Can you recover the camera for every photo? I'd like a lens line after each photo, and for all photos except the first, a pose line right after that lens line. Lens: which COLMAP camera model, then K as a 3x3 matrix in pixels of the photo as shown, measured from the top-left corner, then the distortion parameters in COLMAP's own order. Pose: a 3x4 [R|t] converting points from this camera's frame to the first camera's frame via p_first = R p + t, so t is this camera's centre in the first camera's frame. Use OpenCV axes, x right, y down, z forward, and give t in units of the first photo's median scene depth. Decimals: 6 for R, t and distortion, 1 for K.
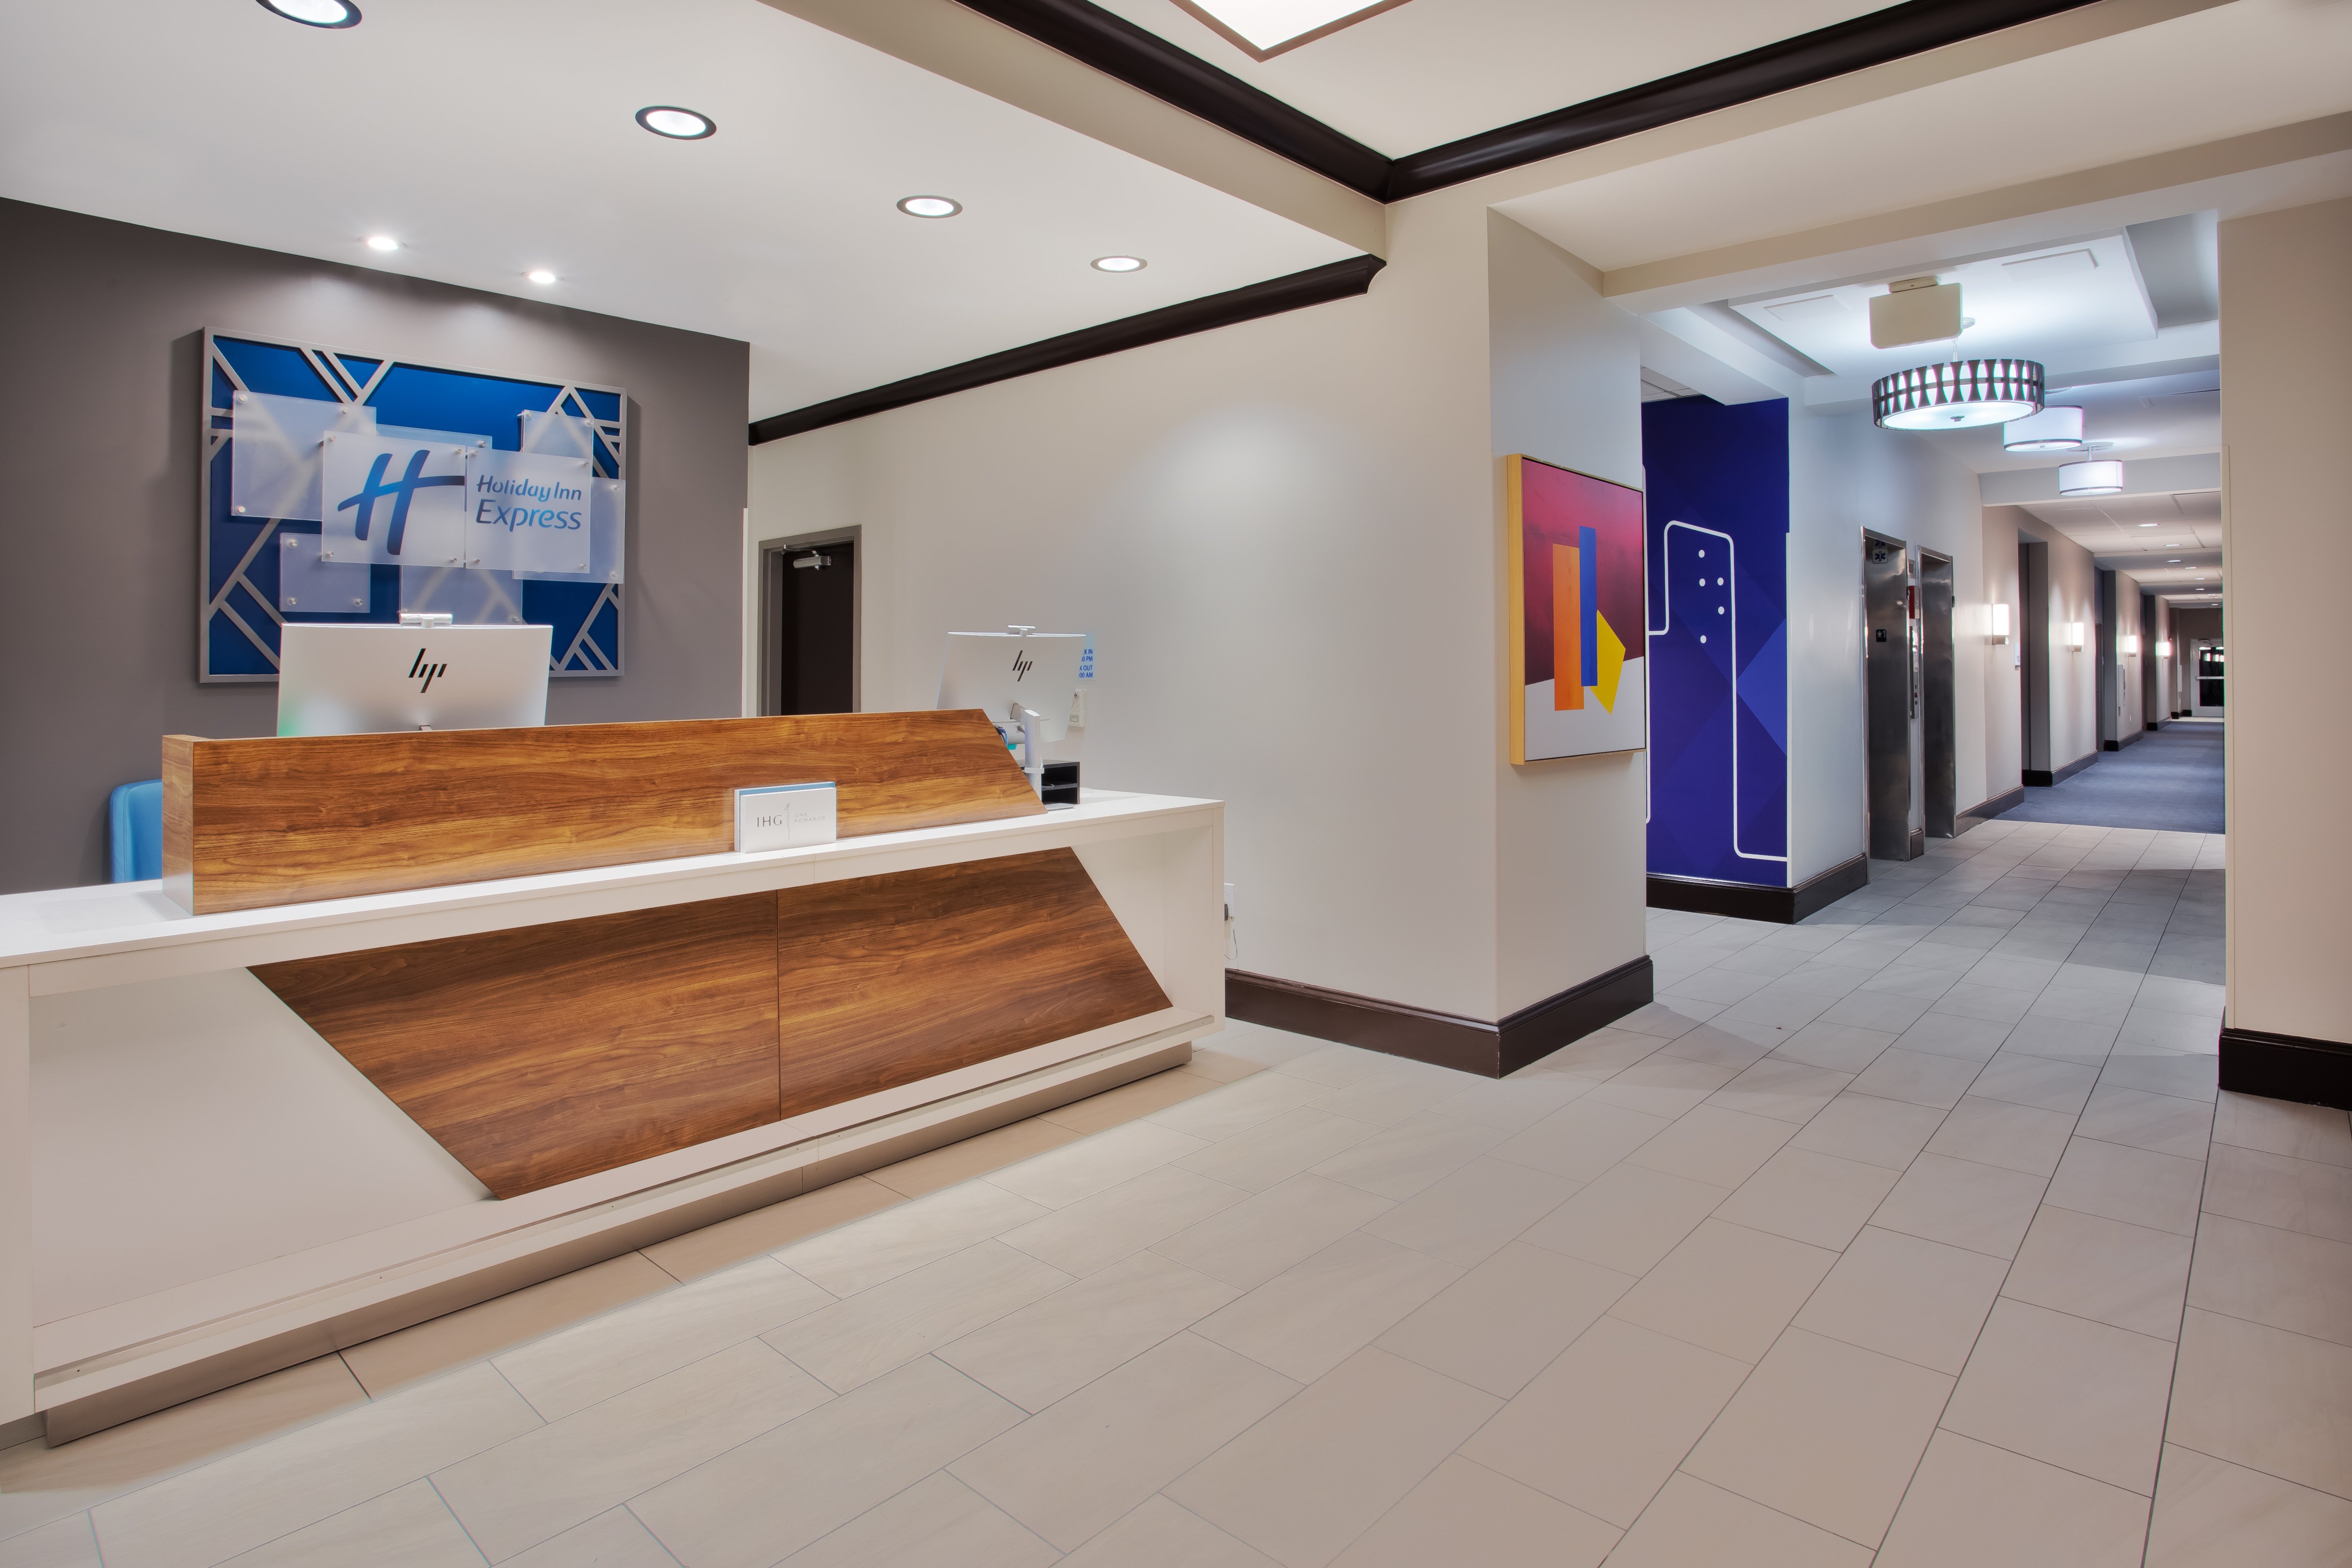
lens RADIAL K [[1220.7, 0, 1216.8], [0, 1220.7, 583.8], [0, 0, 1]] dist [-0.046630, 0.000621]
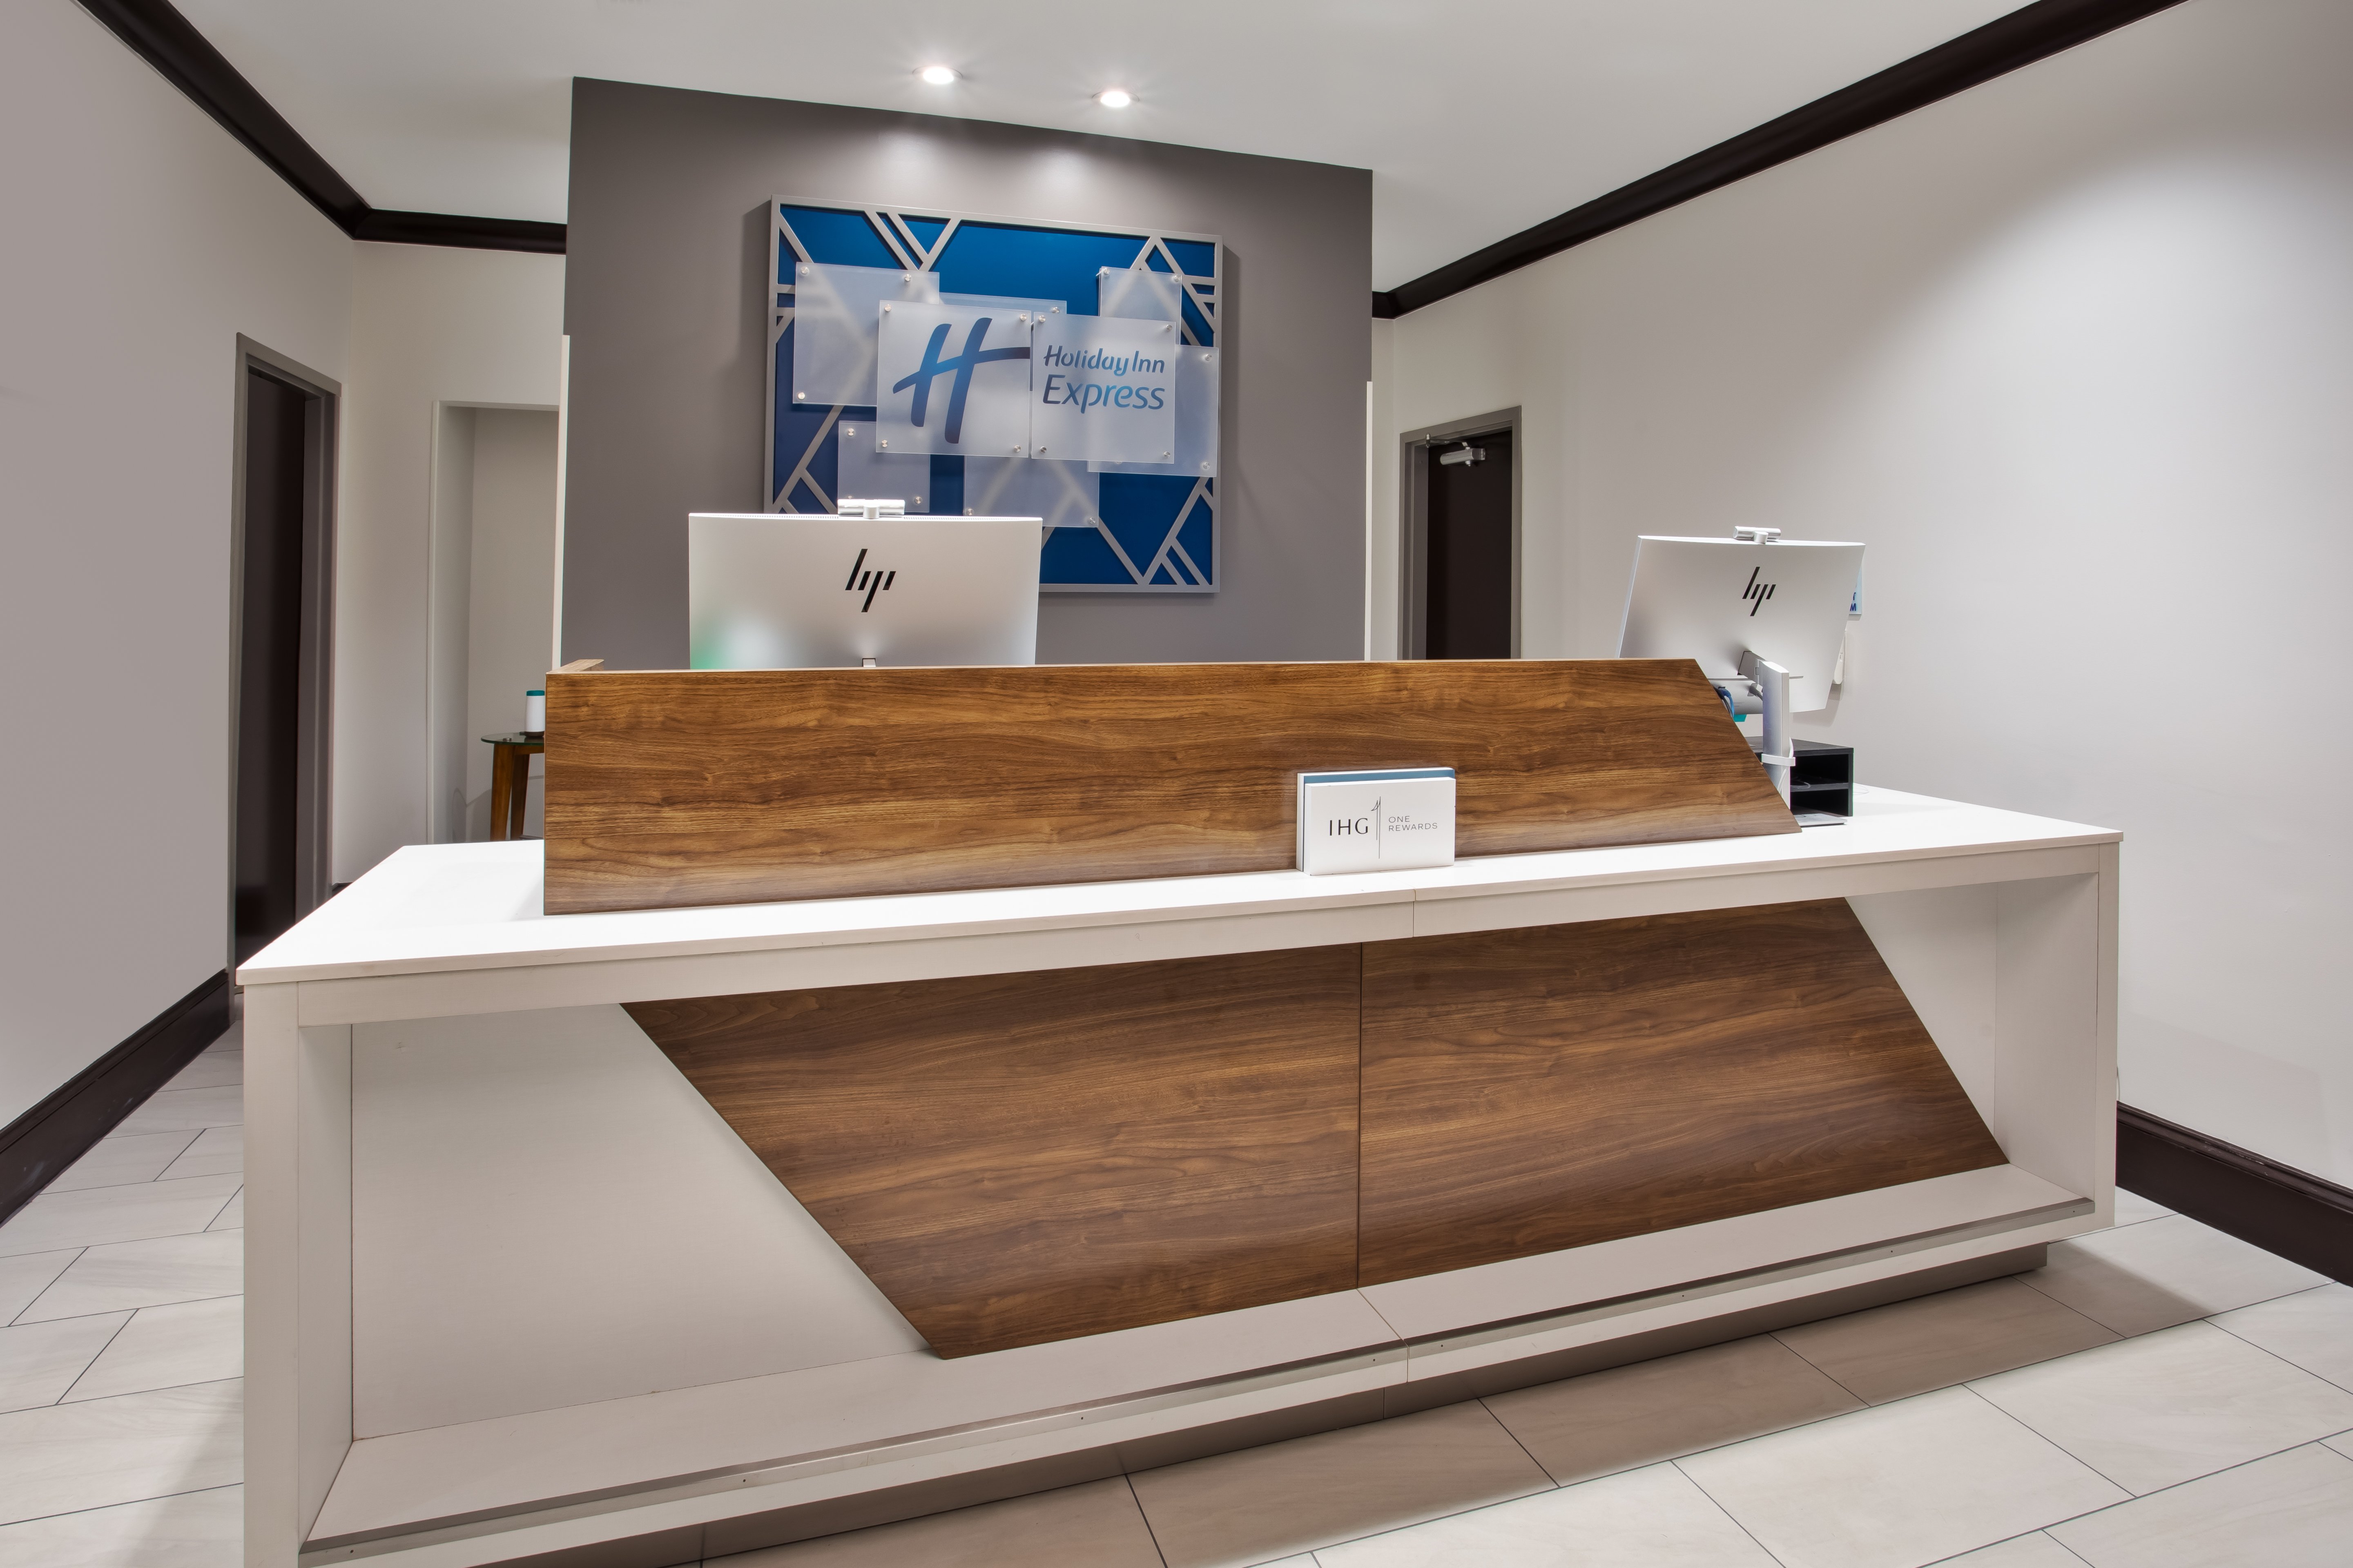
lens RADIAL K [[1221.1, 0, 1217.3], [0, 1221.1, 583.8], [0, 0, 1]] dist [-0.046630, 0.000621]
pose [[0.855704, 0.020482, -0.517060, -0.089547], [0.013235, 0.998023, 0.061436, 0.025419], [0.517297, -0.059414, 0.853741, 0.380223]]
